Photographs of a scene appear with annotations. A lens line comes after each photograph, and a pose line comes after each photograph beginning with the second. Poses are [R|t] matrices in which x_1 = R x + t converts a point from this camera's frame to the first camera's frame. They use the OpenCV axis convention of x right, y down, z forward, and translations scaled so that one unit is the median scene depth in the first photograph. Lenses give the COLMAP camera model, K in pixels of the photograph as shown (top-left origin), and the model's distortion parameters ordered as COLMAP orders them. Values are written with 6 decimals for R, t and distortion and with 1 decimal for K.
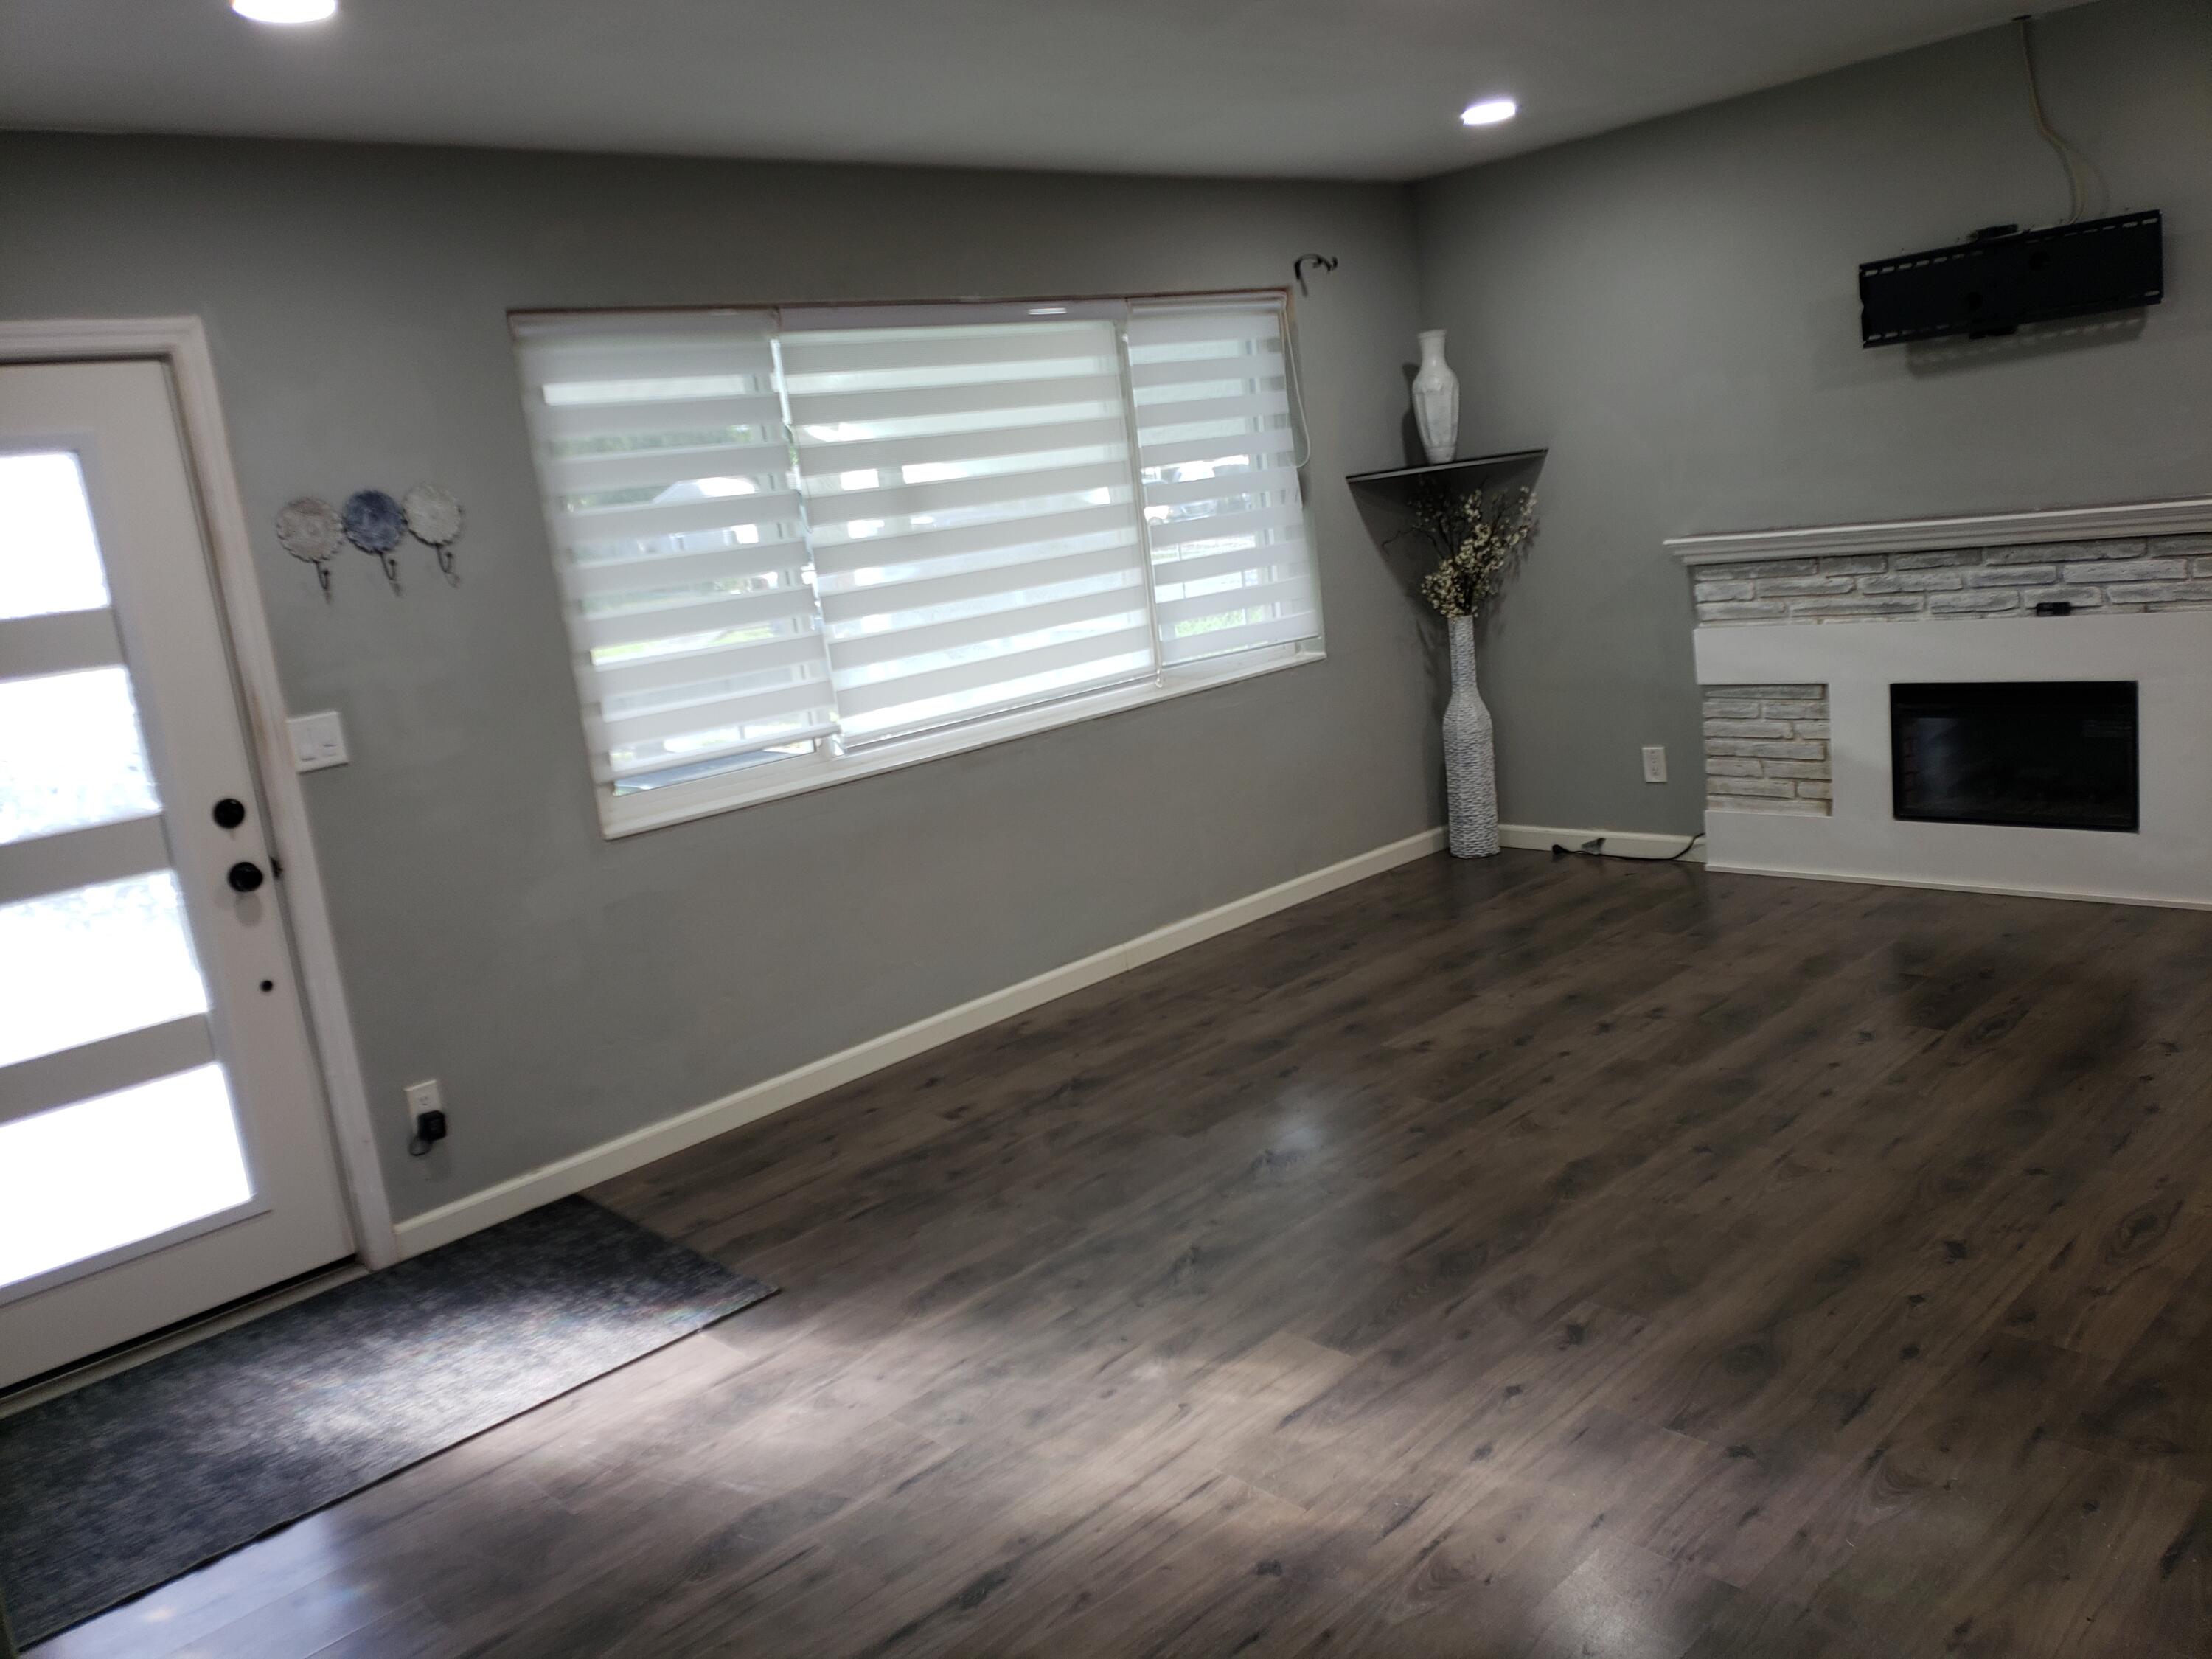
lens RADIAL K [[1644.9, 0, 1104.5], [0, 1644.9, 777.7], [0, 0, 1]] dist [0.076548, -0.108417]
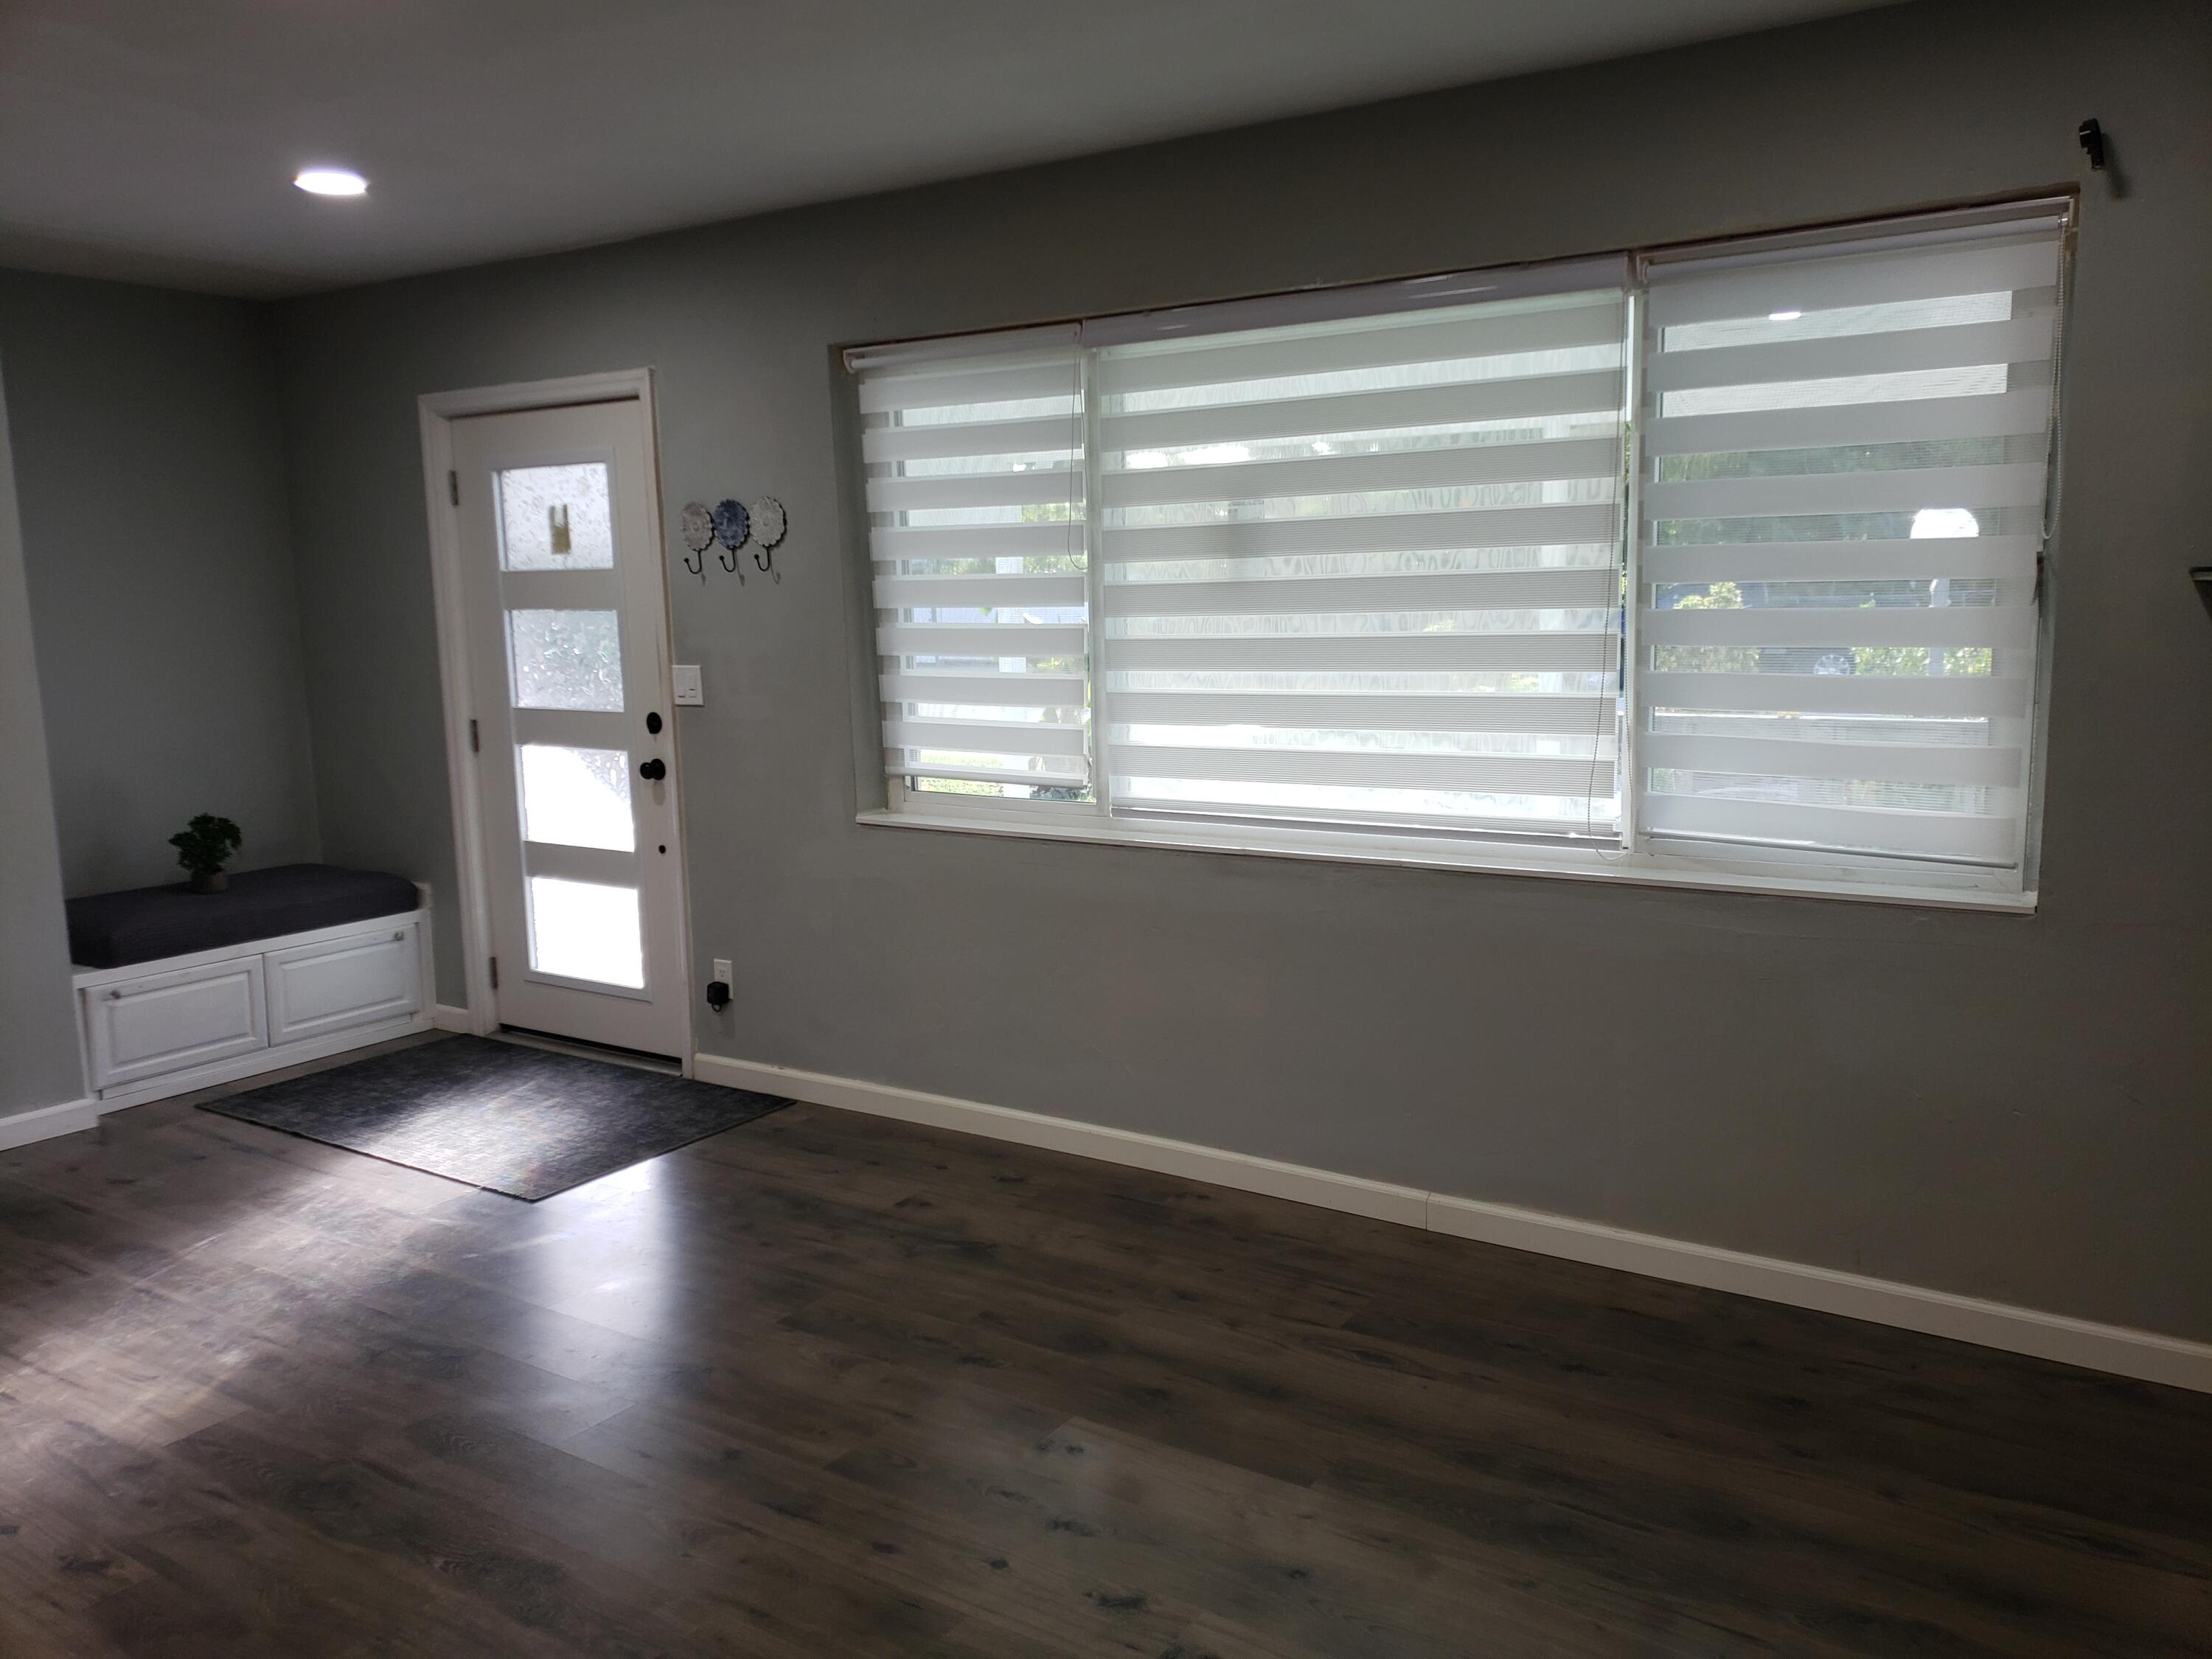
lens RADIAL K [[1685.3, 0, 1033.5], [0, 1685.3, 822.2], [0, 0, 1]] dist [0.027906, -0.004943]
pose [[0.238967, 0.264117, -0.934418, 0.873586], [-0.174142, 0.958353, 0.226348, -0.266846], [0.955285, 0.108631, 0.275009, 0.889251]]
